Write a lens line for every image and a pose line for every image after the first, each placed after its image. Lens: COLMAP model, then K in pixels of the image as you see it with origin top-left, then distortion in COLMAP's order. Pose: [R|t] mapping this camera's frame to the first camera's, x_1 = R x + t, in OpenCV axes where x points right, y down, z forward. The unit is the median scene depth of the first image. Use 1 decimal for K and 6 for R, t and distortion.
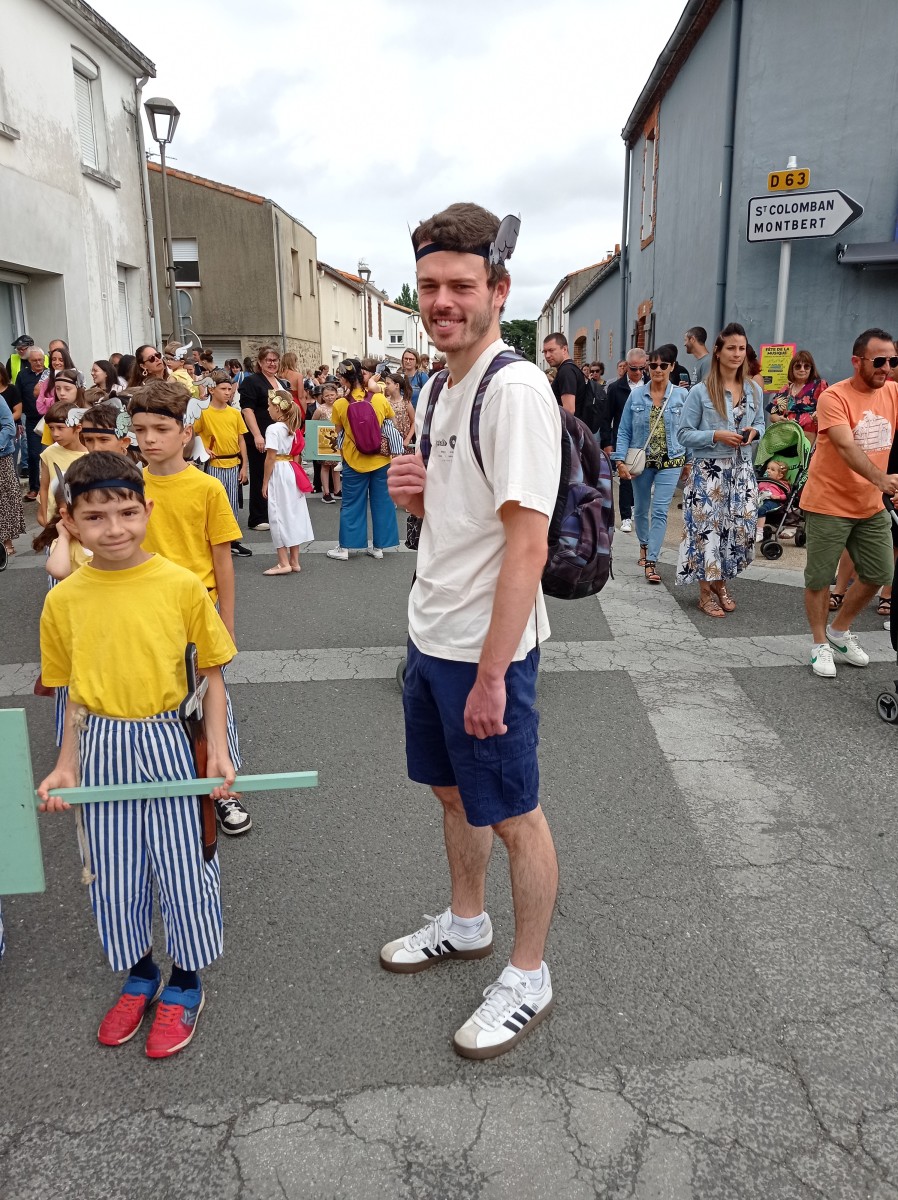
lens RADIAL K [[914.9, 0, 480.0], [0, 914.9, 620.0], [0, 0, 1]] dist [0.016488, -0.040674]
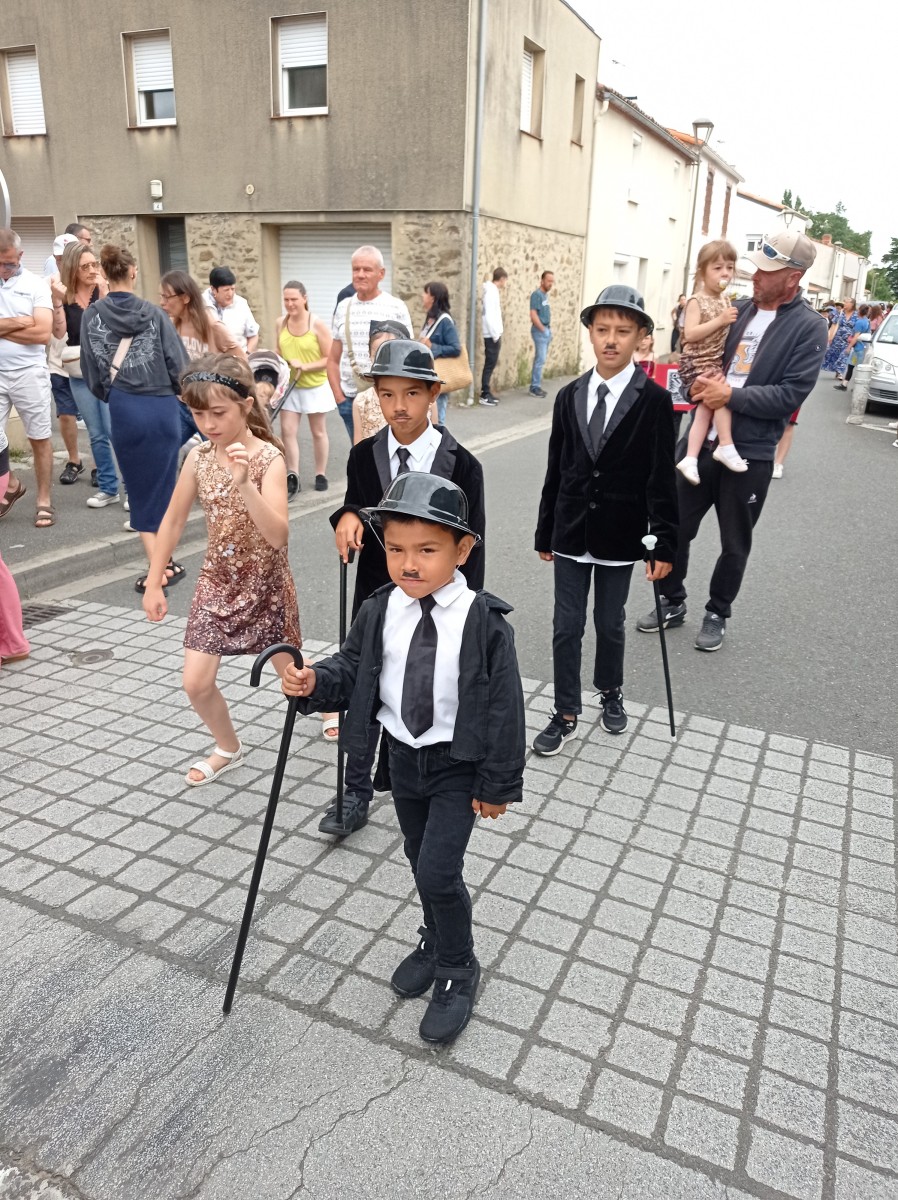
lens RADIAL K [[914.9, 0, 422.4], [0, 914.9, 620.6], [0, 0, 1]] dist [0.016488, -0.040674]
pose [[0.910221, 0.159679, -0.382101, -0.041613], [-0.127825, 0.985951, 0.107527, -0.406720], [0.393902, -0.049031, 0.917844, 1.496738]]
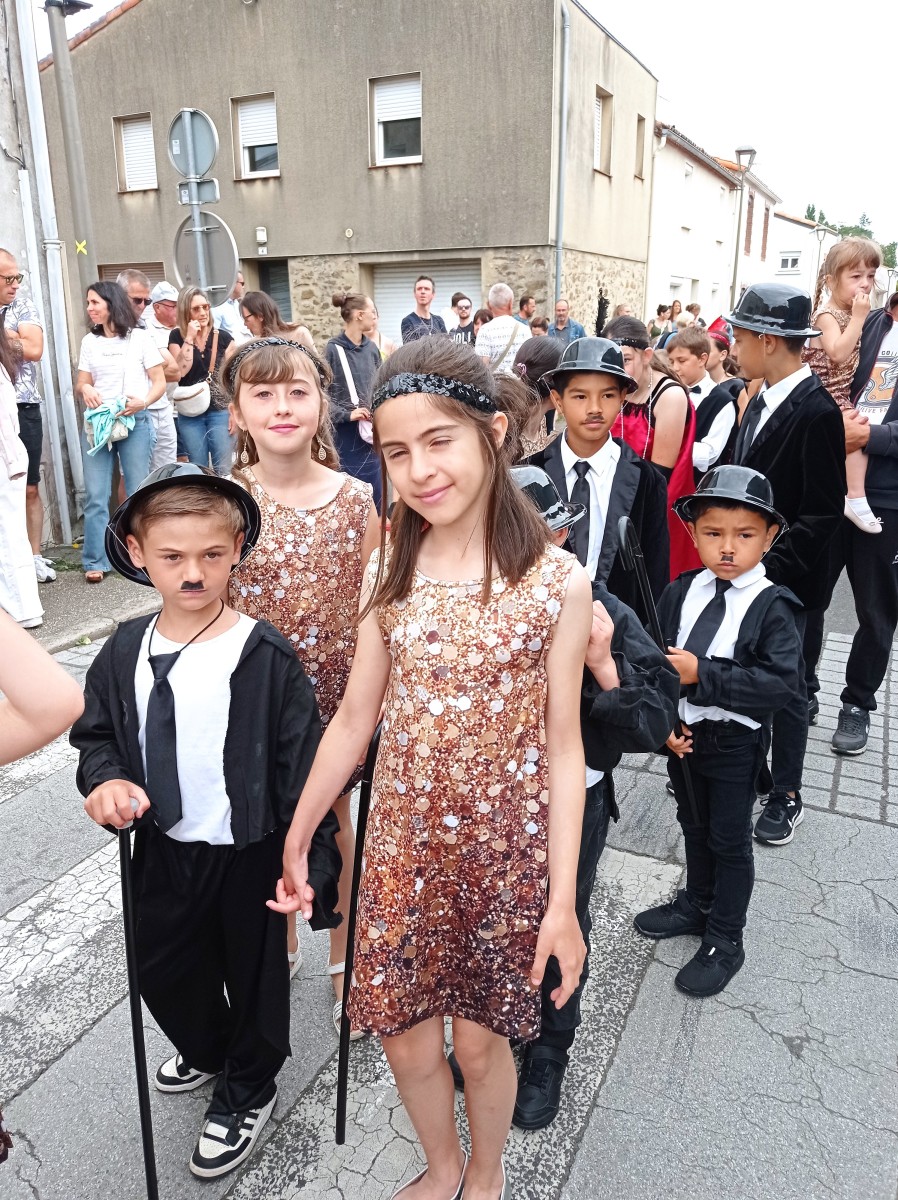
lens RADIAL K [[914.9, 0, 421.9], [0, 914.9, 625.4], [0, 0, 1]] dist [0.016488, -0.040674]
pose [[0.900566, 0.127004, -0.415753, -0.091392], [-0.098902, 0.991150, 0.088544, -0.363190], [0.423319, -0.038621, 0.905157, 1.328817]]
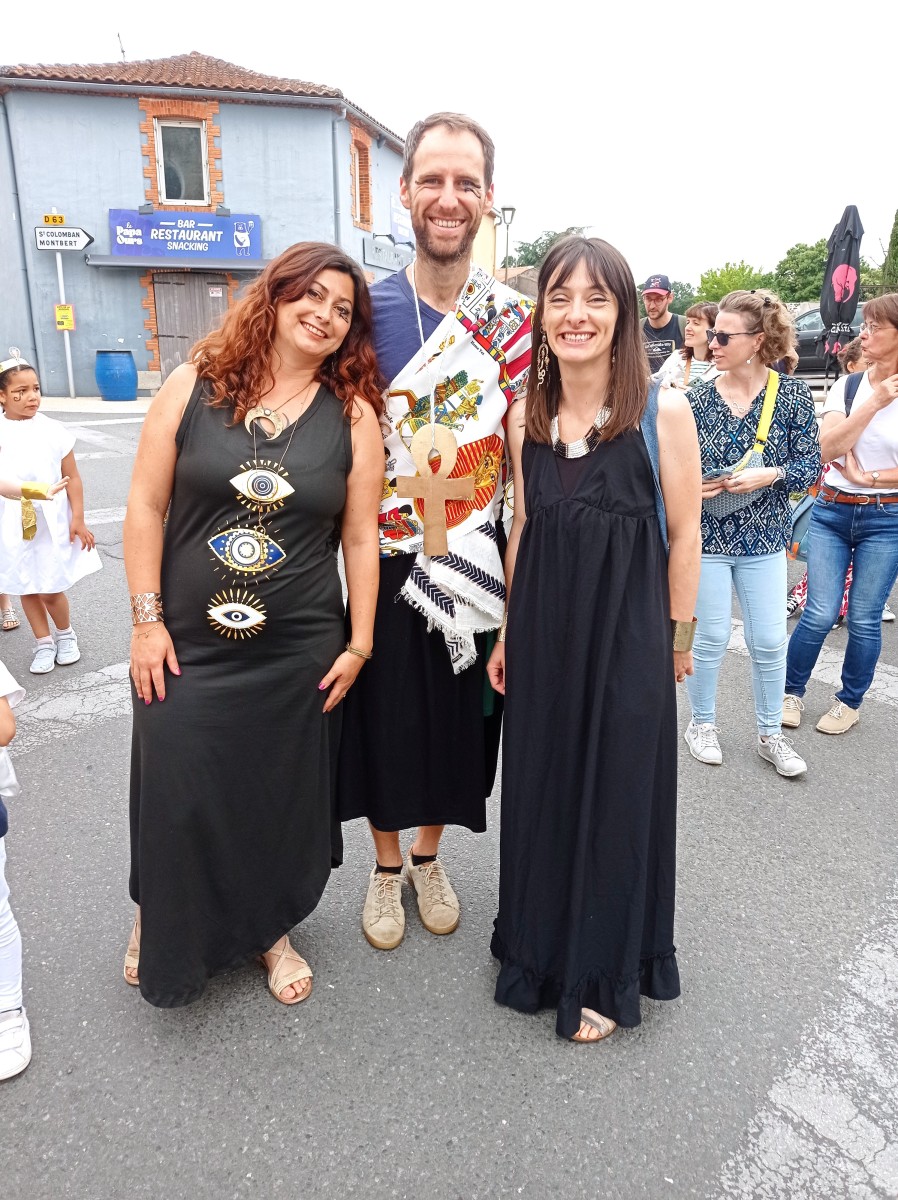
lens RADIAL K [[914.9, 0, 430.5], [0, 914.9, 634.5], [0, 0, 1]] dist [0.016488, -0.040674]
pose [[0.754683, -0.185340, 0.629368, -0.452668], [0.150585, 0.982593, 0.108791, 0.300698], [-0.638575, 0.012670, 0.769455, -1.010787]]
